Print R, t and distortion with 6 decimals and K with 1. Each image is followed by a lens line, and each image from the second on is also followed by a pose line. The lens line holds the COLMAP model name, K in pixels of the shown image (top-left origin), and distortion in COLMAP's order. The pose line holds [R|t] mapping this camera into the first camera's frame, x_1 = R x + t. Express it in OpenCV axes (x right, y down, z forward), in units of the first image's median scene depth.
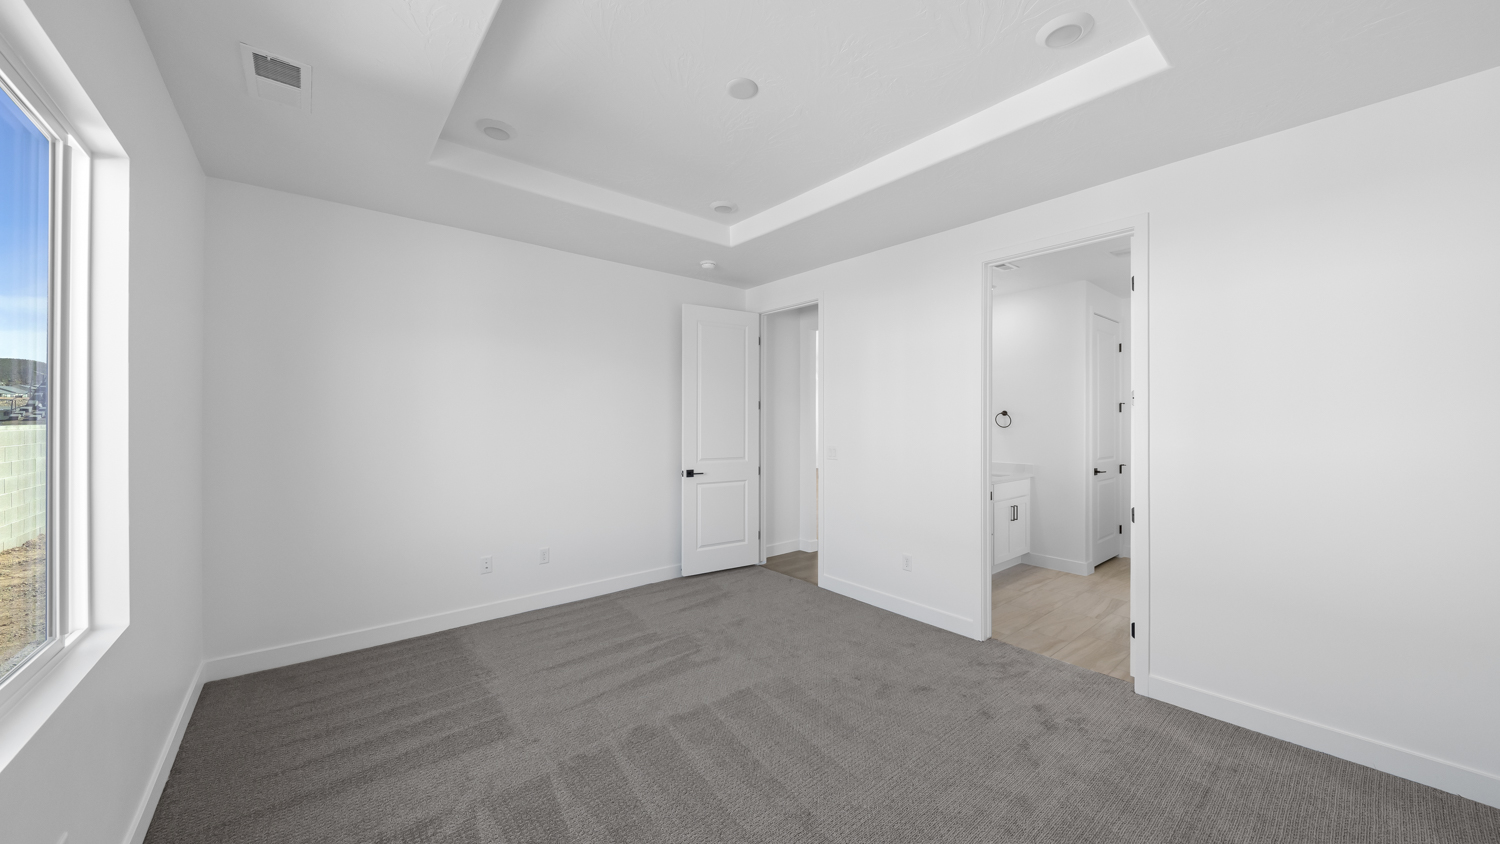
lens RADIAL K [[520.9, 0, 743.3], [0, 520.9, 418.9], [0, 0, 1]] dist [0.005599, -0.005254]
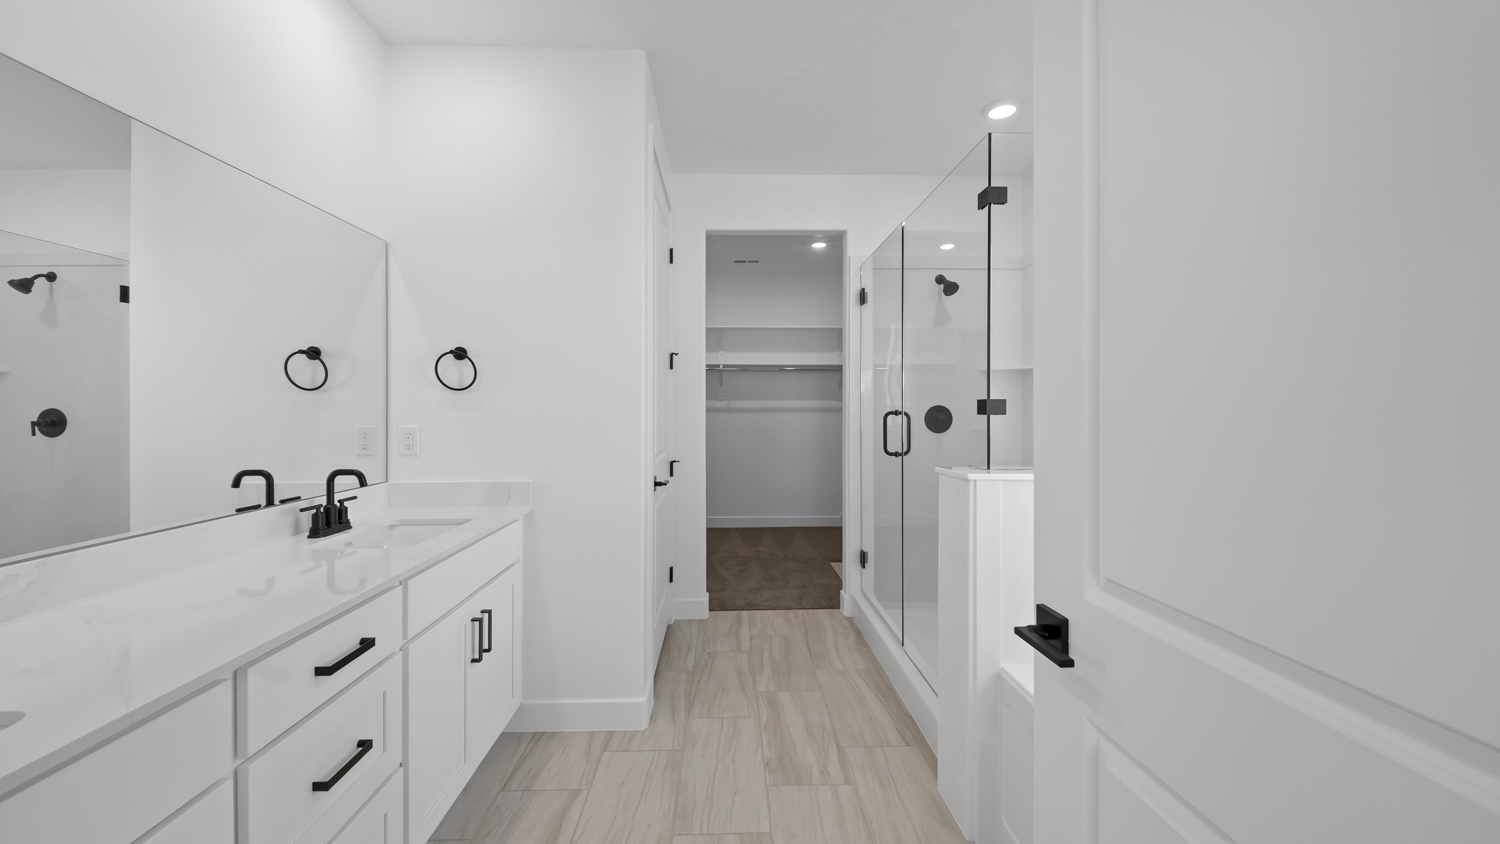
lens RADIAL K [[520.9, 0, 743.3], [0, 520.9, 418.9], [0, 0, 1]] dist [0.005599, -0.005254]
pose [[0.606553, -0.003778, 0.795034, 0.344205], [-0.000505, 0.999987, 0.005137, 0.037697], [-0.795043, -0.003518, 0.606543, 0.641963]]
